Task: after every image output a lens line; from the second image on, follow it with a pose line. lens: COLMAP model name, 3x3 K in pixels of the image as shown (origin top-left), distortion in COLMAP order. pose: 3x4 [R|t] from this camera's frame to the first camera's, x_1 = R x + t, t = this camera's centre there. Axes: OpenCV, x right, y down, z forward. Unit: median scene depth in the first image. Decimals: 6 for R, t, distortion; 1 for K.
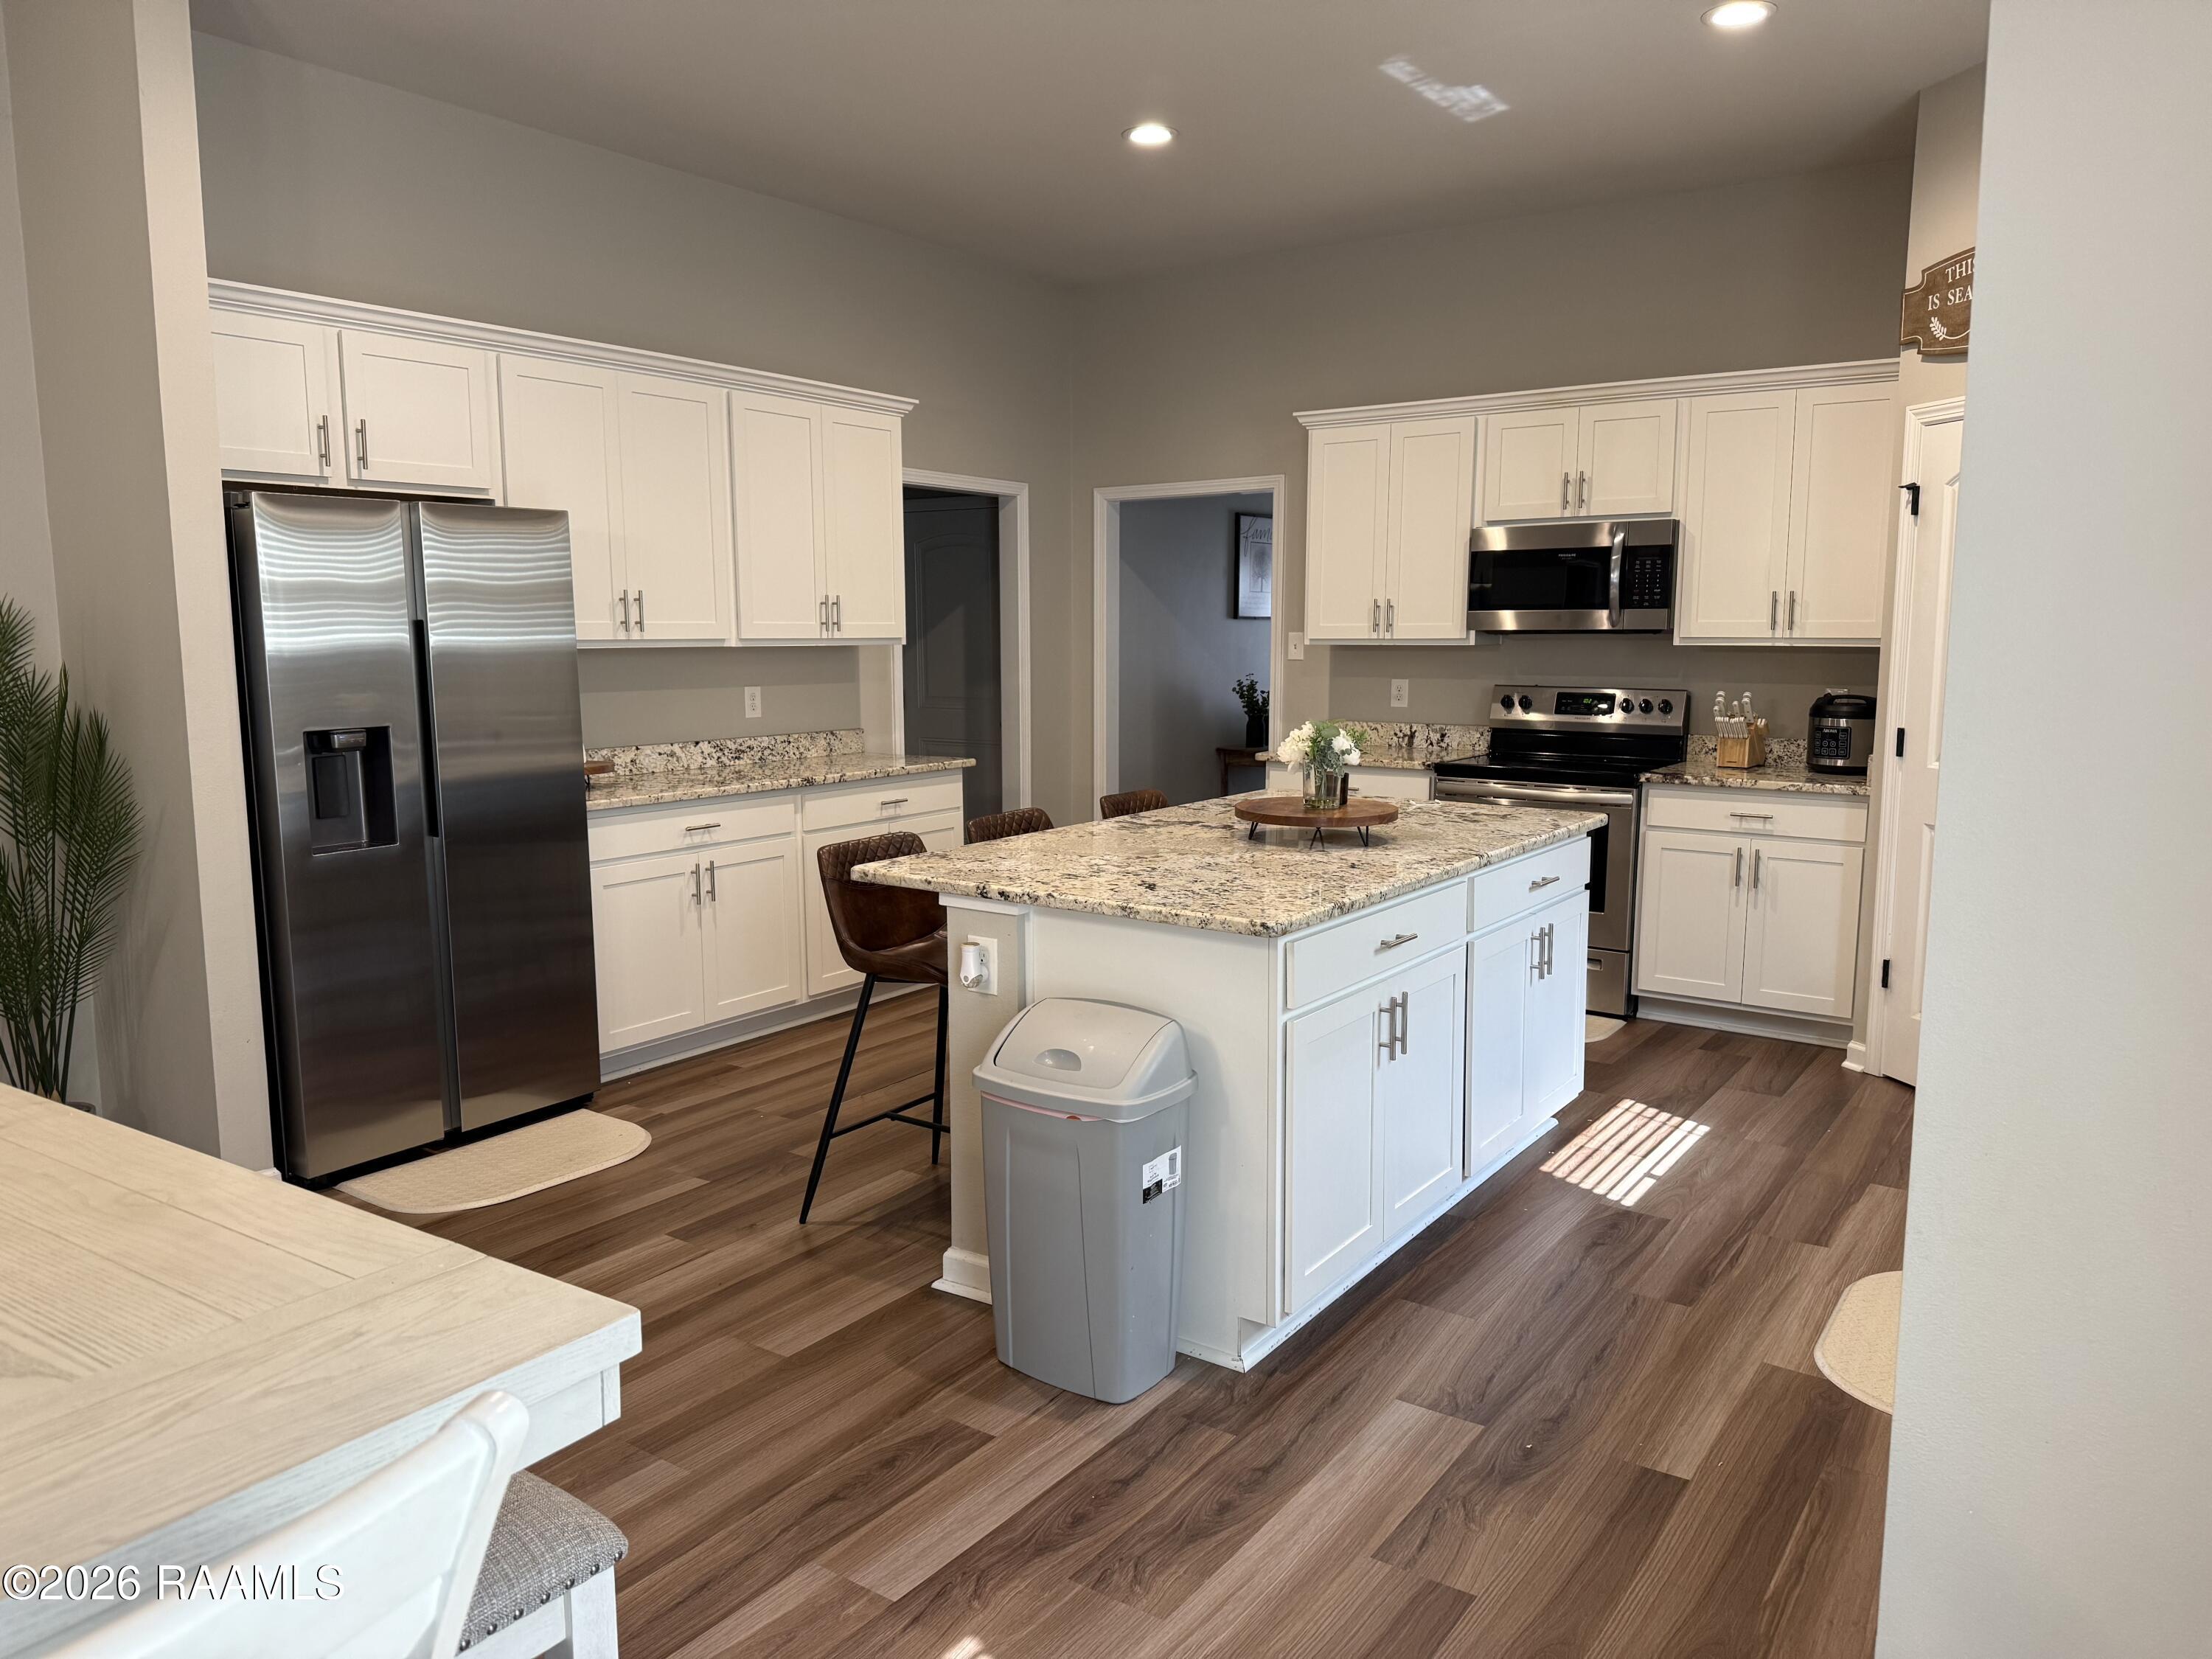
lens RADIAL K [[1535.4, 0, 1106.0], [0, 1535.4, 829.5], [0, 0, 1]] dist [0.182400, -0.347832]
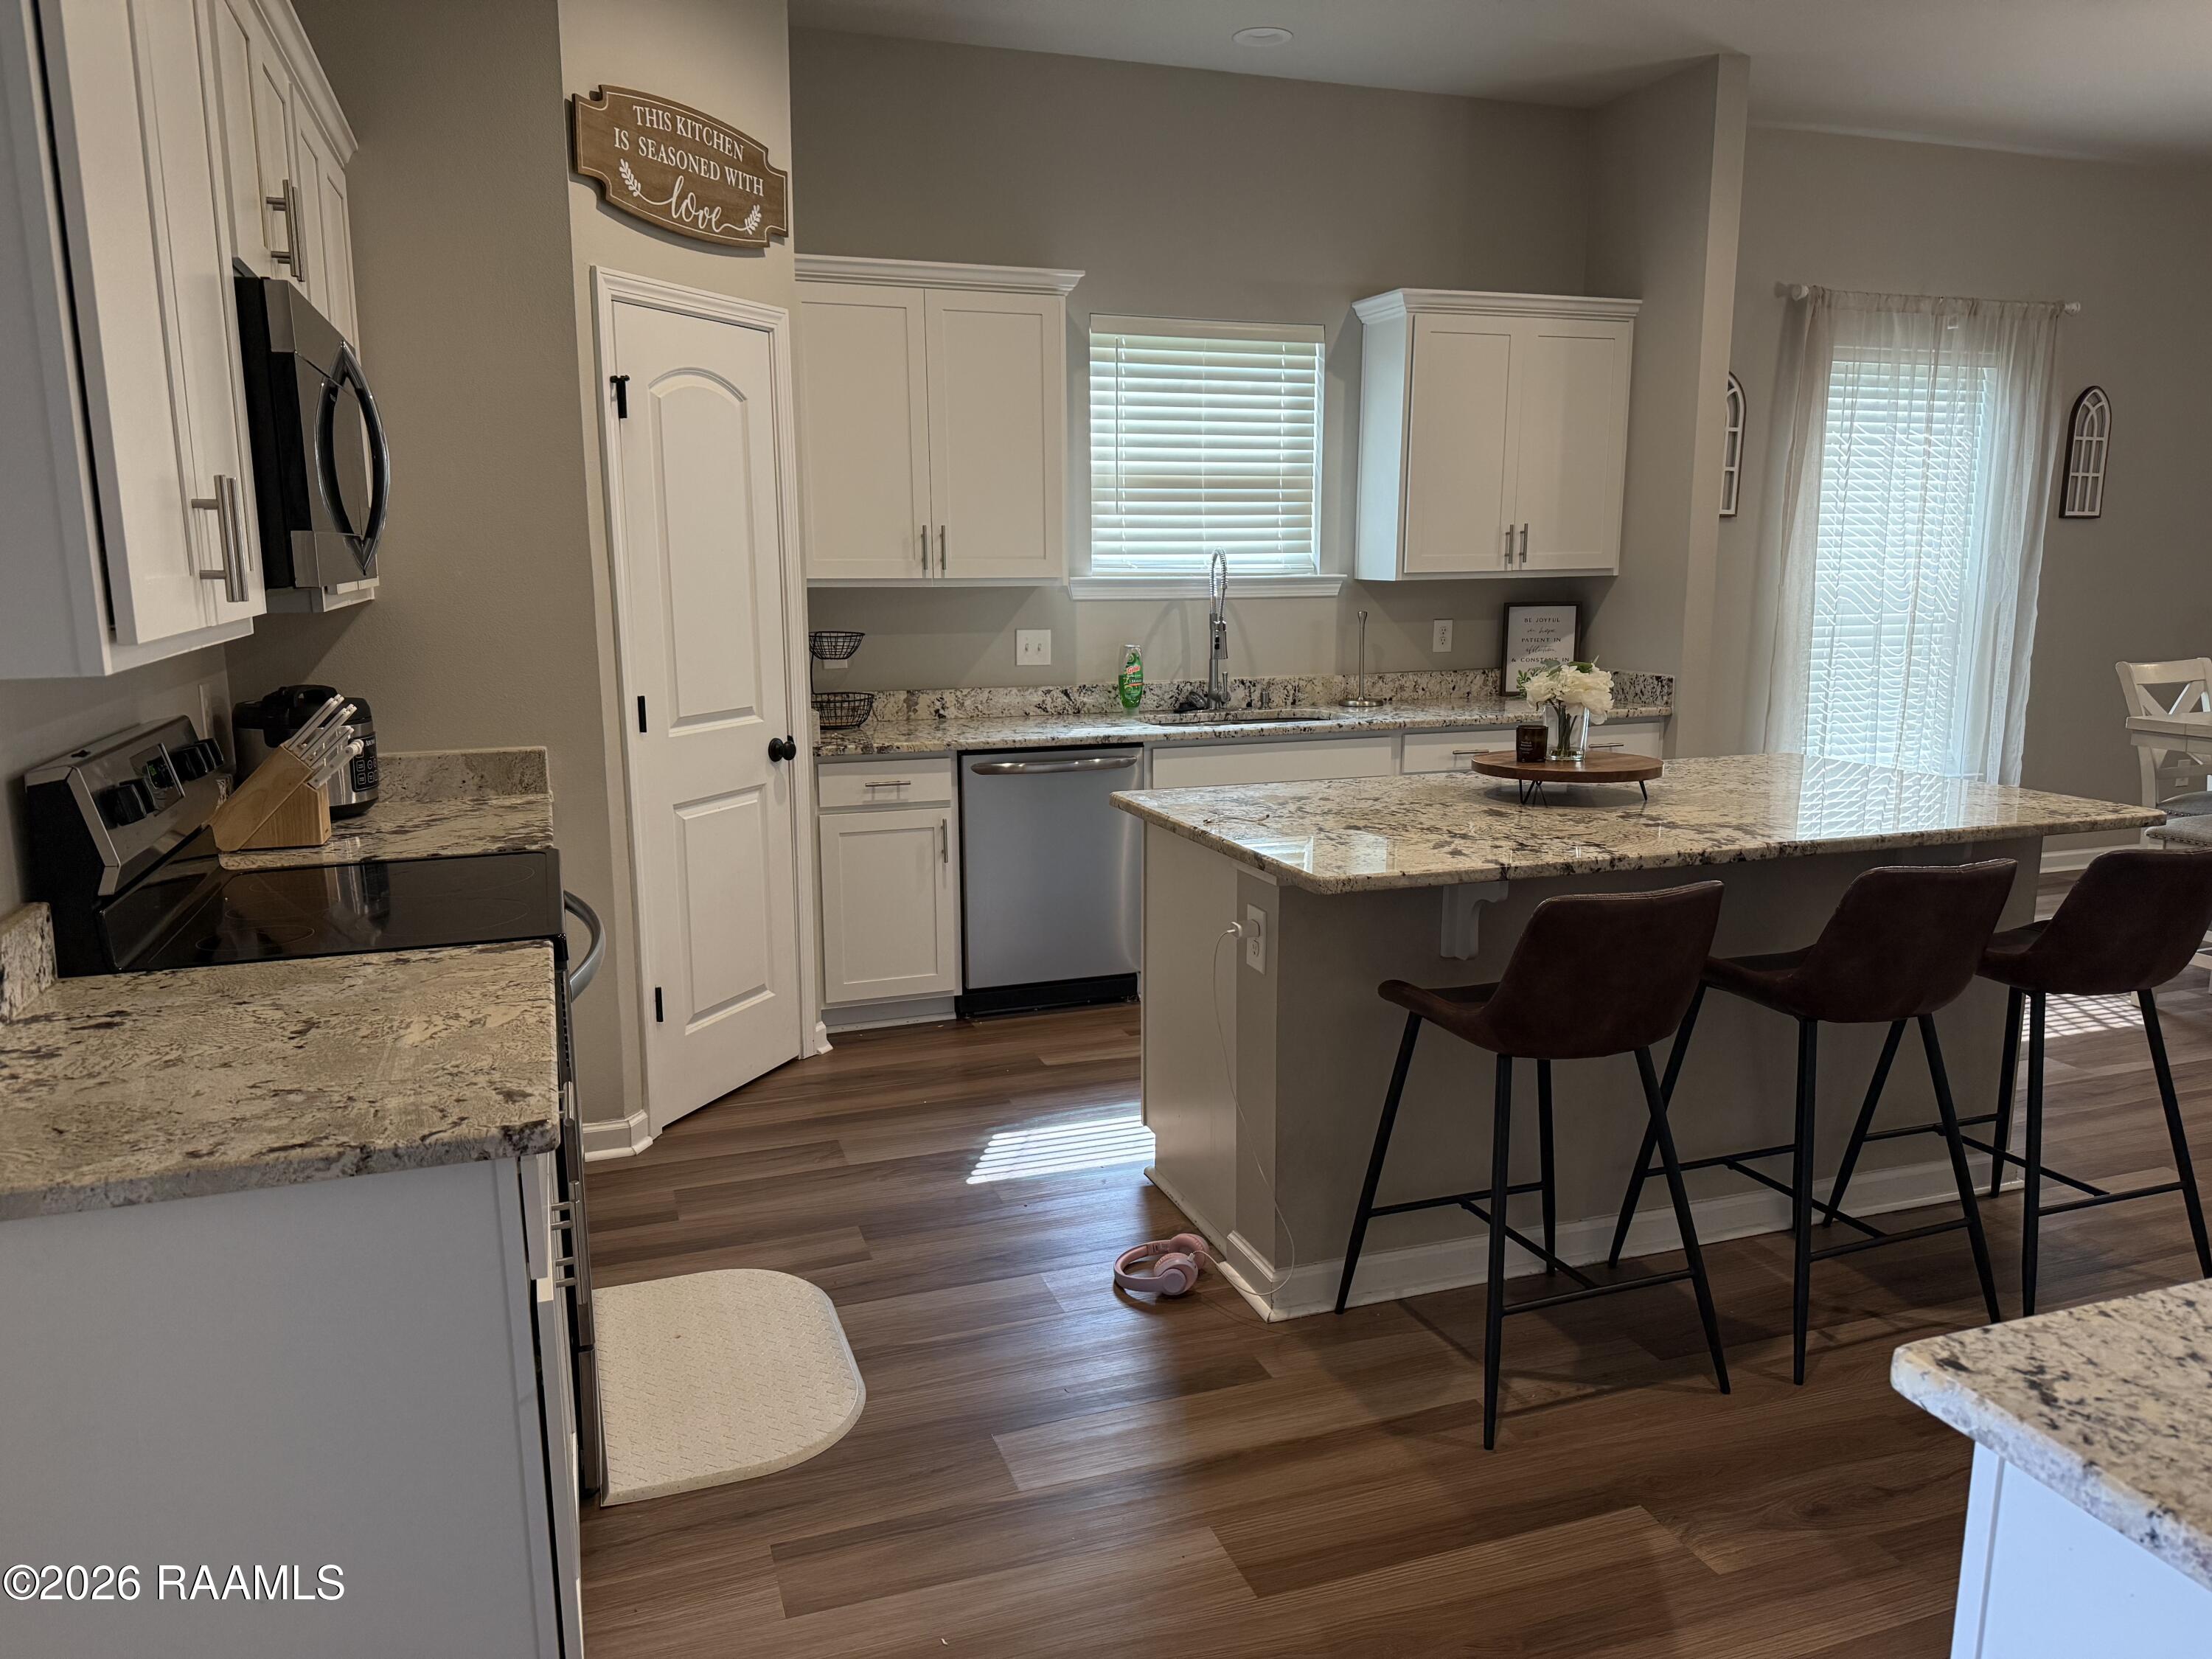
lens RADIAL K [[1535.4, 0, 1106.0], [0, 1535.4, 829.5], [0, 0, 1]] dist [0.182400, -0.347832]
pose [[-0.802133, -0.099979, 0.588716, -0.127322], [0.086077, 0.956229, 0.279673, -0.169063], [-0.590909, 0.275010, -0.758417, 1.254490]]
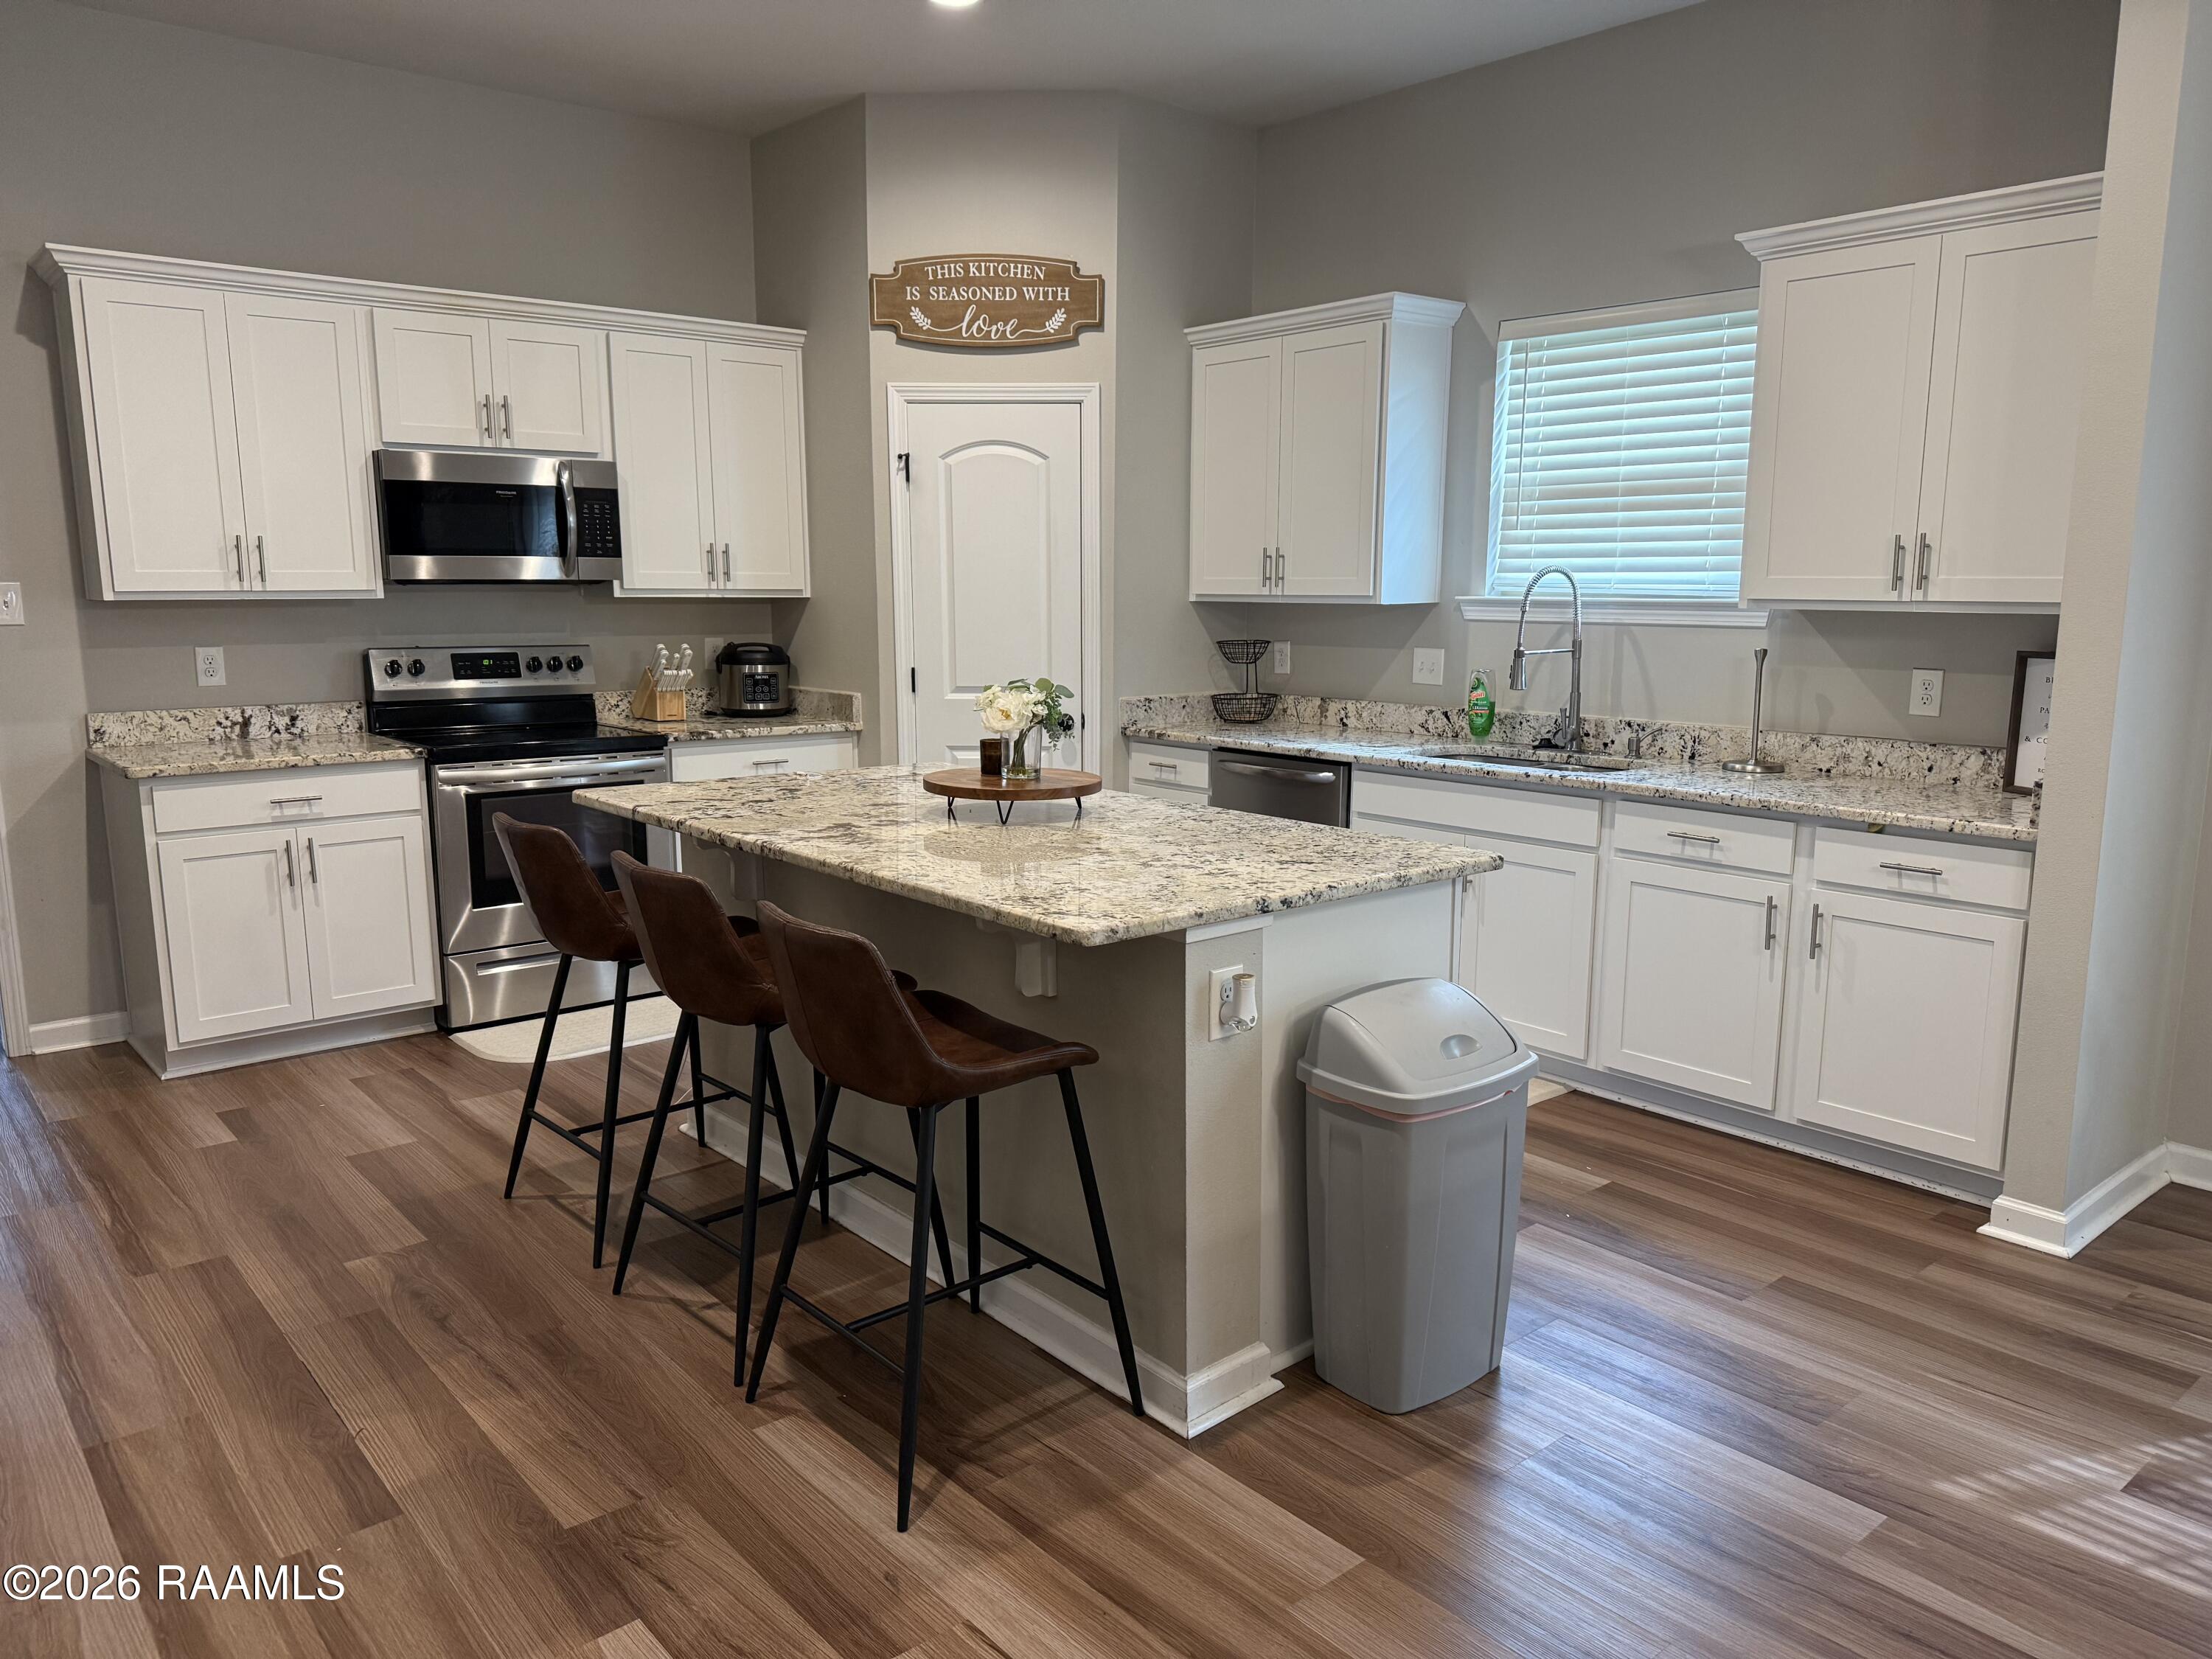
lens RADIAL K [[1535.4, 0, 1106.0], [0, 1535.4, 829.5], [0, 0, 1]] dist [0.182400, -0.347832]
pose [[0.251153, -0.157045, 0.955122, -0.487450], [0.126851, 0.983580, 0.128368, -0.063886], [-0.959599, 0.088918, 0.266951, 0.481397]]
